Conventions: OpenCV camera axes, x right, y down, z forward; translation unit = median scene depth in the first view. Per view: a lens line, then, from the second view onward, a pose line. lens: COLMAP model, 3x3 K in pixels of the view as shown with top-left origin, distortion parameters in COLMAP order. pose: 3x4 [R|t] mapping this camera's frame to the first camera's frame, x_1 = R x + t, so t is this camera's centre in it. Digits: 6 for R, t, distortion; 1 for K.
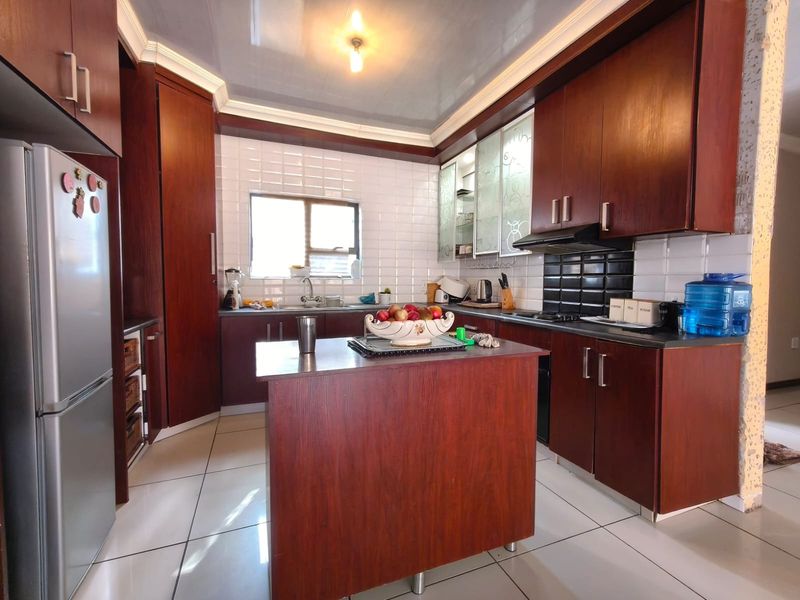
lens RADIAL K [[359.4, 0, 400.0], [0, 359.4, 300.0], [0, 0, 1]] dist [0.001025, 0.000757]
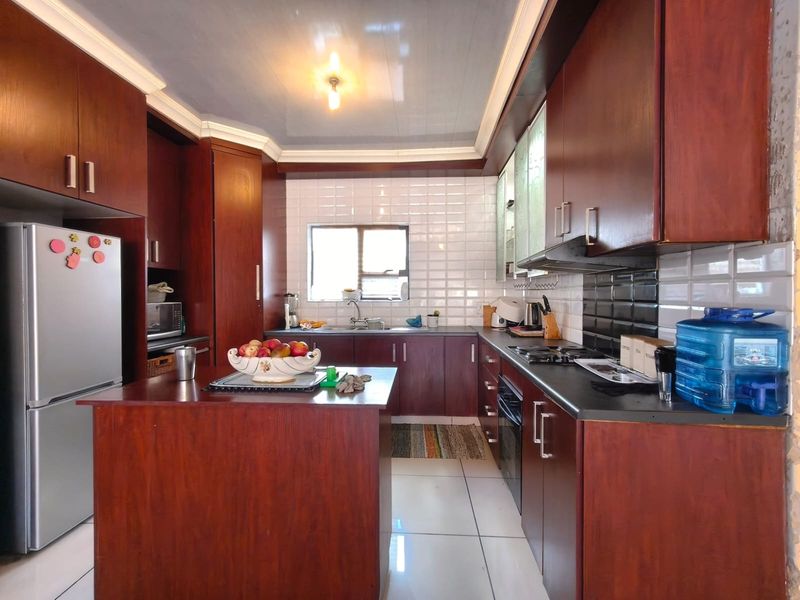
lens RADIAL K [[359.4, 0, 400.0], [0, 359.4, 300.0], [0, 0, 1]] dist [0.001025, 0.000757]
pose [[0.905988, -0.000752, -0.423302, 0.316900], [-0.015879, 0.999234, -0.035762, -0.028237], [0.423005, 0.039122, 0.905283, 0.100309]]
